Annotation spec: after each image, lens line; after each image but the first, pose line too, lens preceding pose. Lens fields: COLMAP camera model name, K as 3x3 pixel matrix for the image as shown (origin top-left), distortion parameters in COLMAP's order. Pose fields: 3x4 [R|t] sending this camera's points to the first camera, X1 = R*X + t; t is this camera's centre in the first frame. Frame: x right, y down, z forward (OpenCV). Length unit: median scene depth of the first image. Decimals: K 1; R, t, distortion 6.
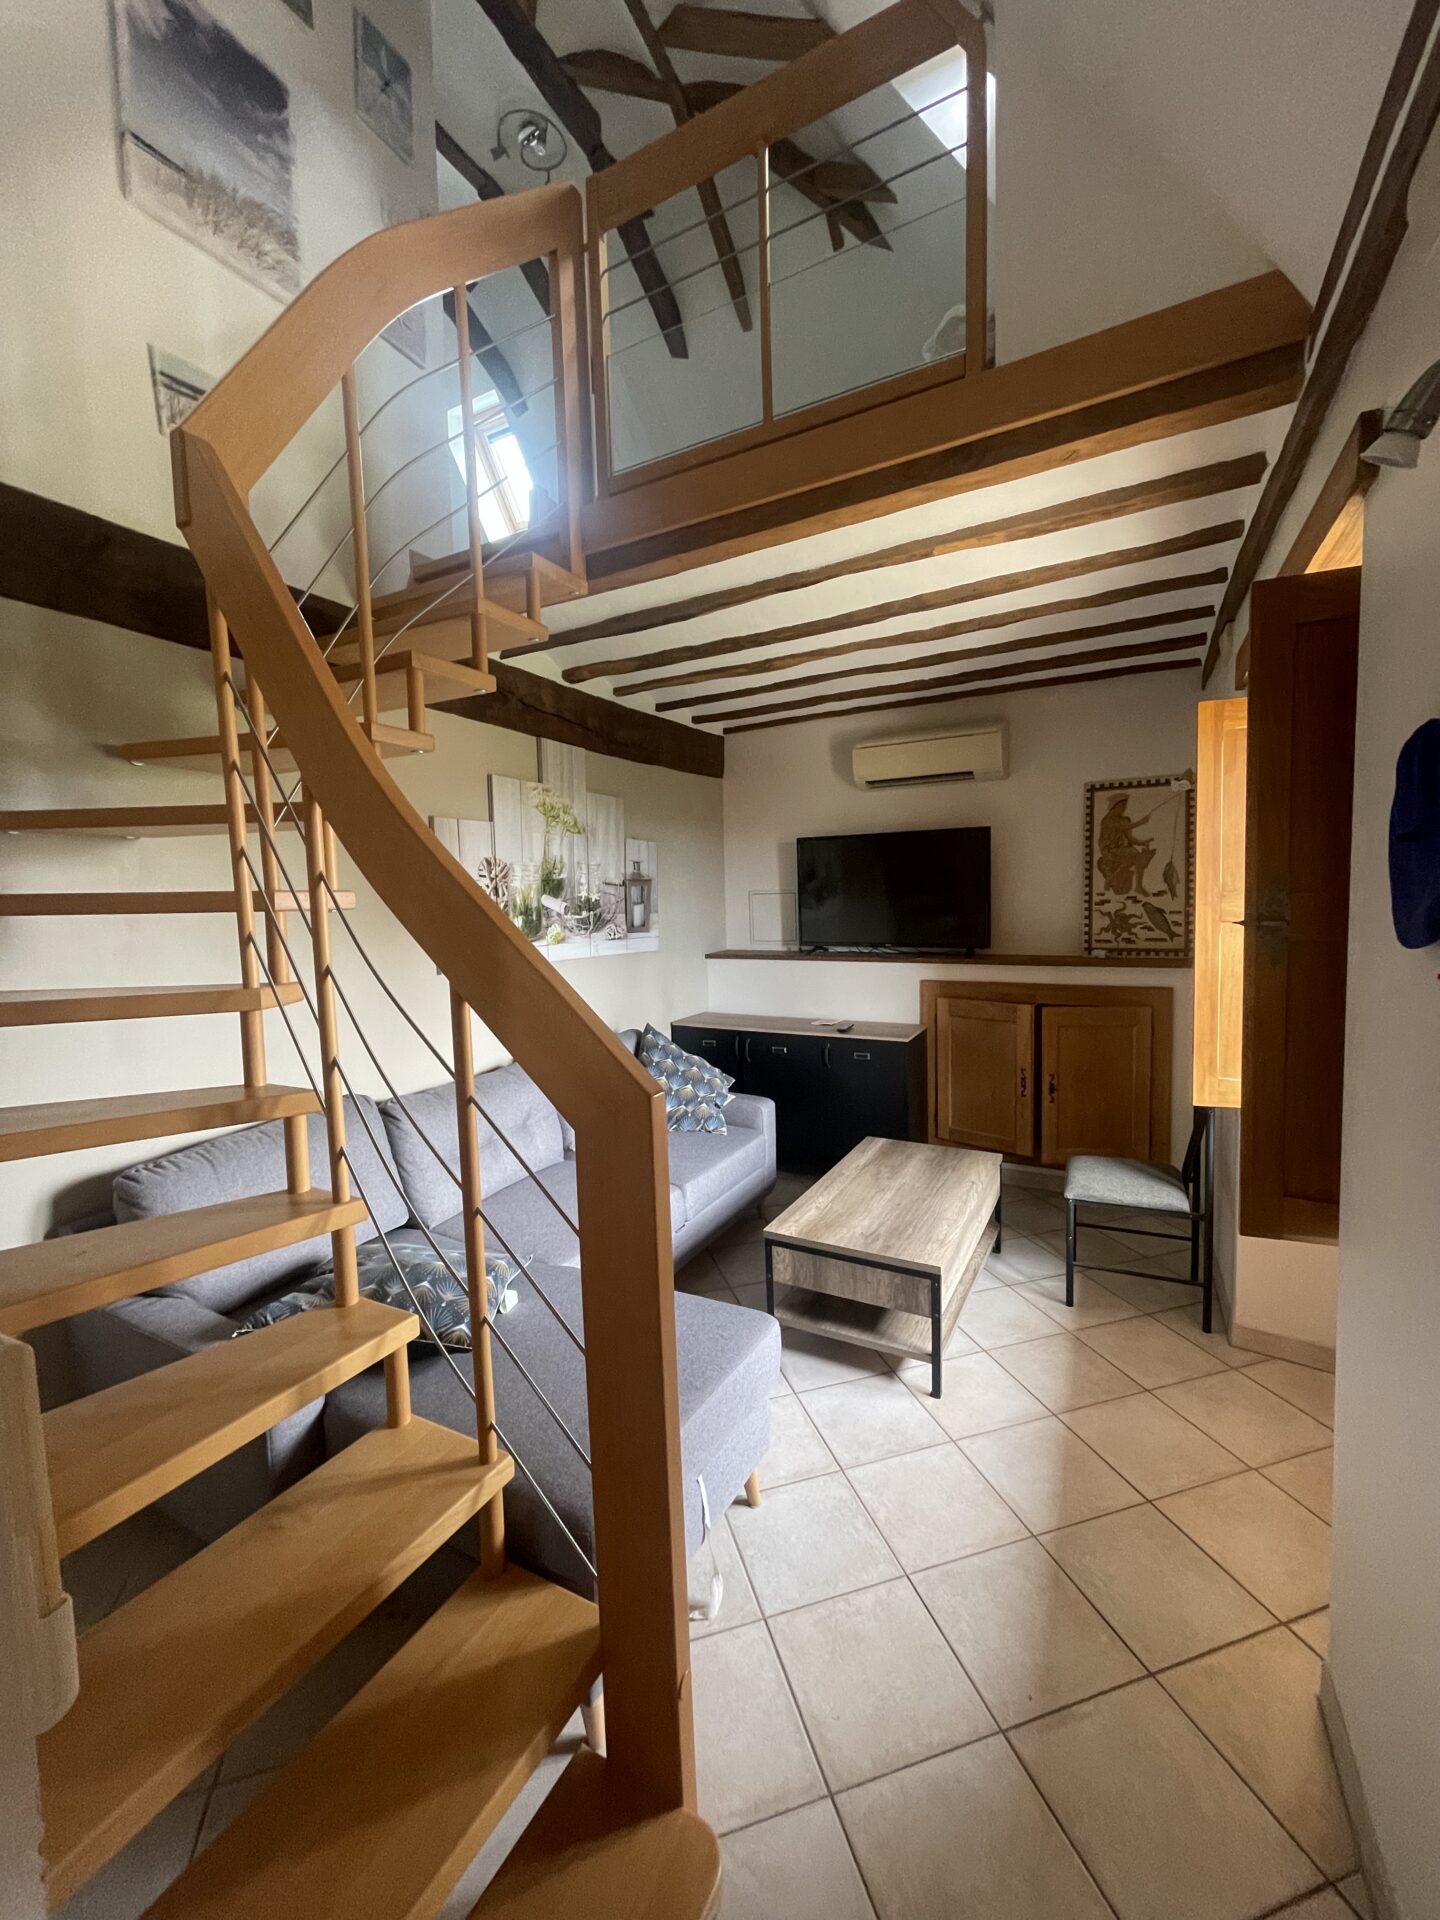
lens RADIAL K [[766.0, 0, 717.9], [0, 766.0, 962.6], [0, 0, 1]] dist [0.000165, 0.000013]
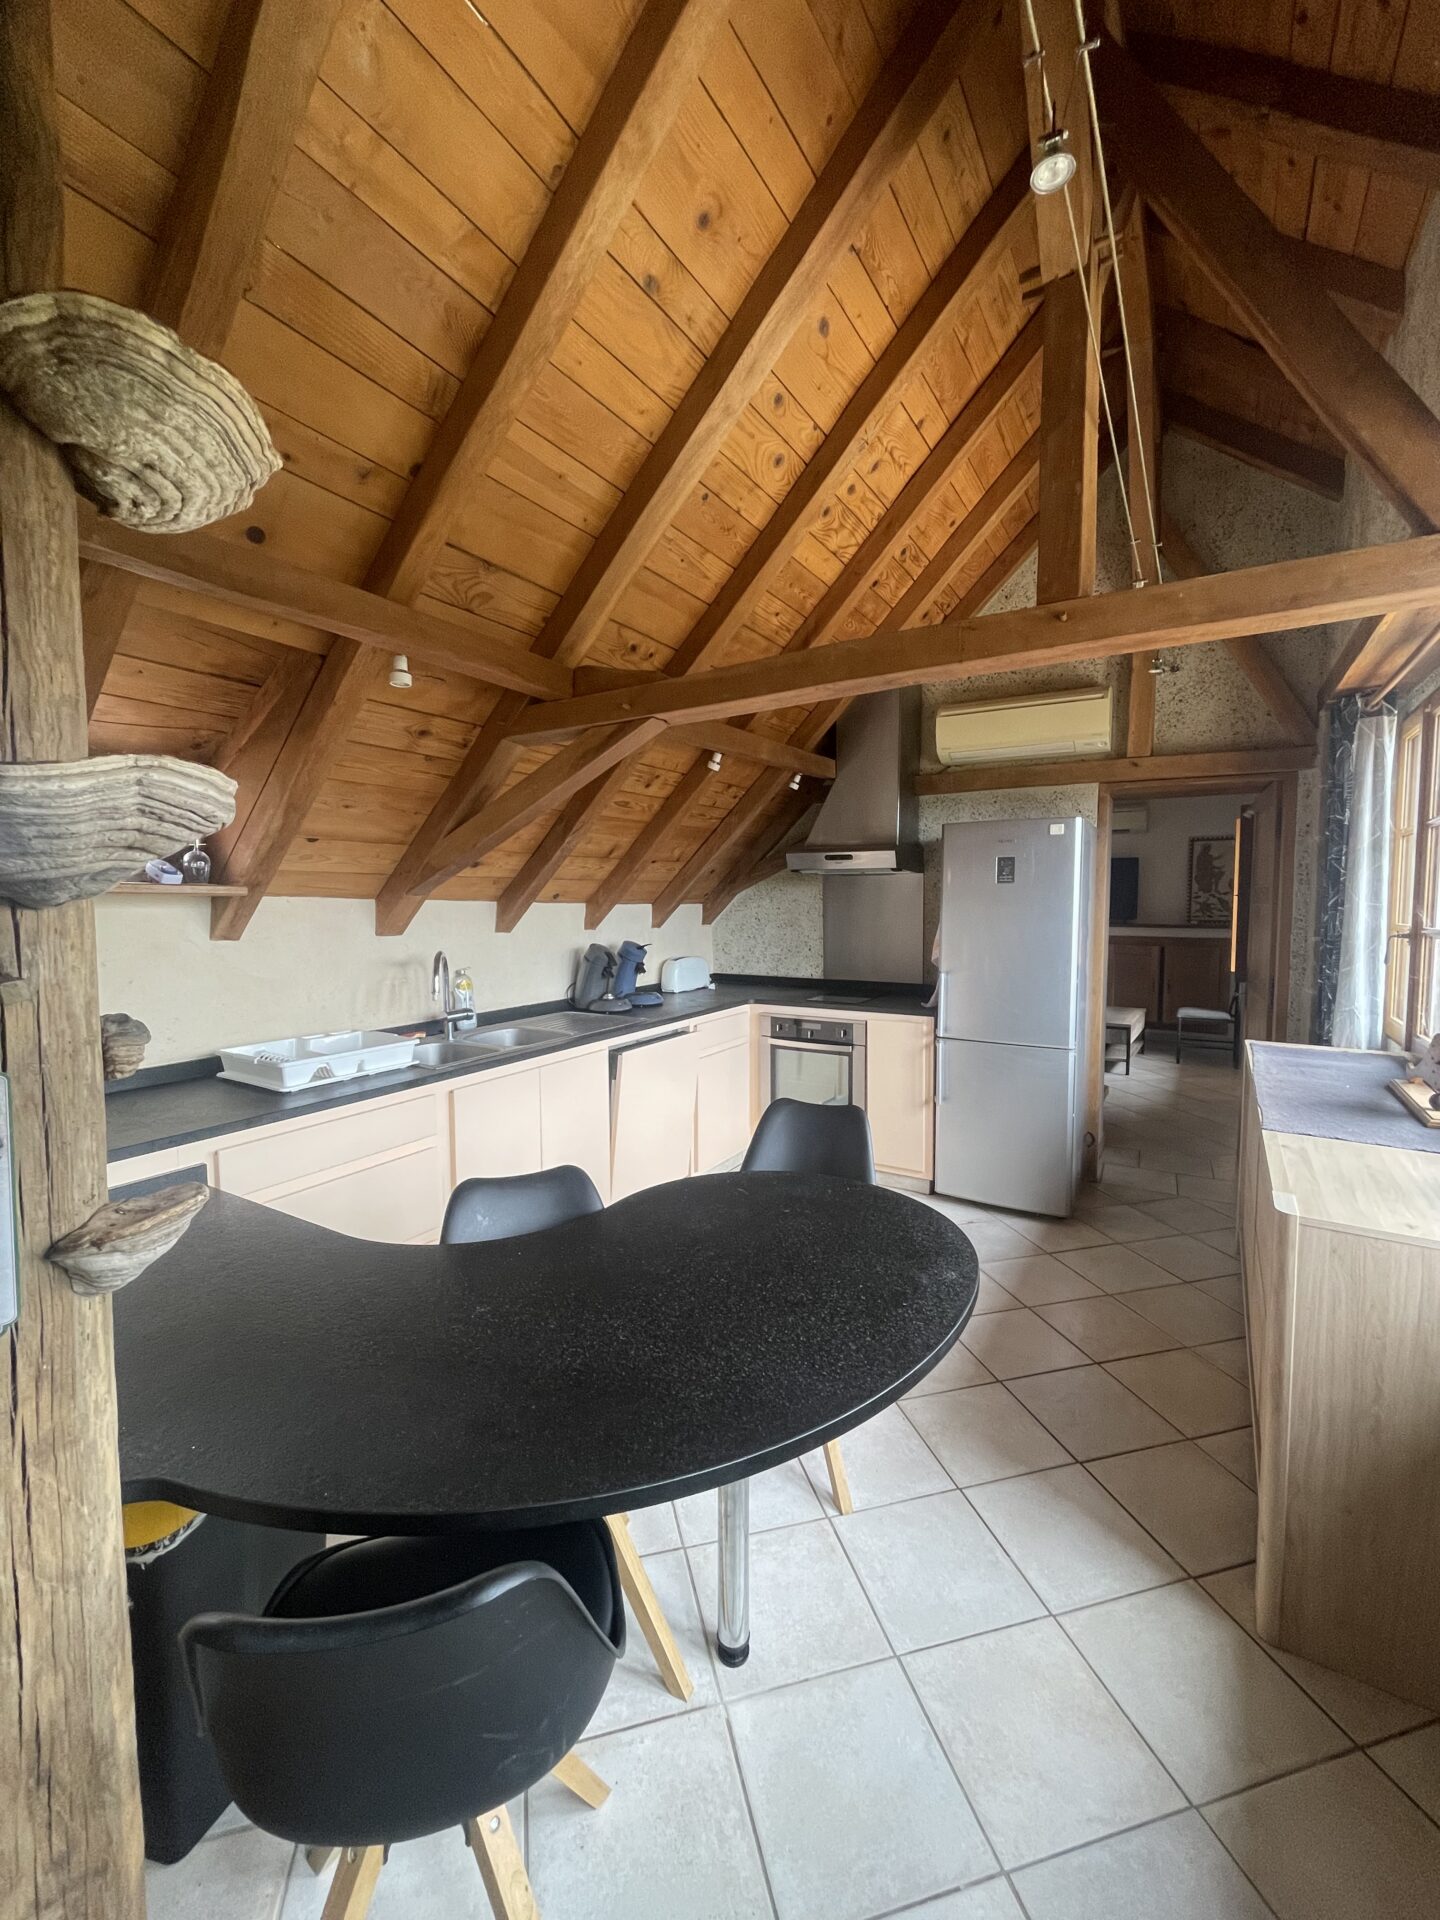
lens RADIAL K [[766.0, 0, 719.0], [0, 766.0, 951.3], [0, 0, 1]] dist [0.000165, 0.000013]
pose [[0.995291, 0.026455, -0.093257, -0.564650], [-0.026519, 0.999648, 0.000558, 0.097052], [0.093238, 0.001918, 0.995642, -1.139145]]
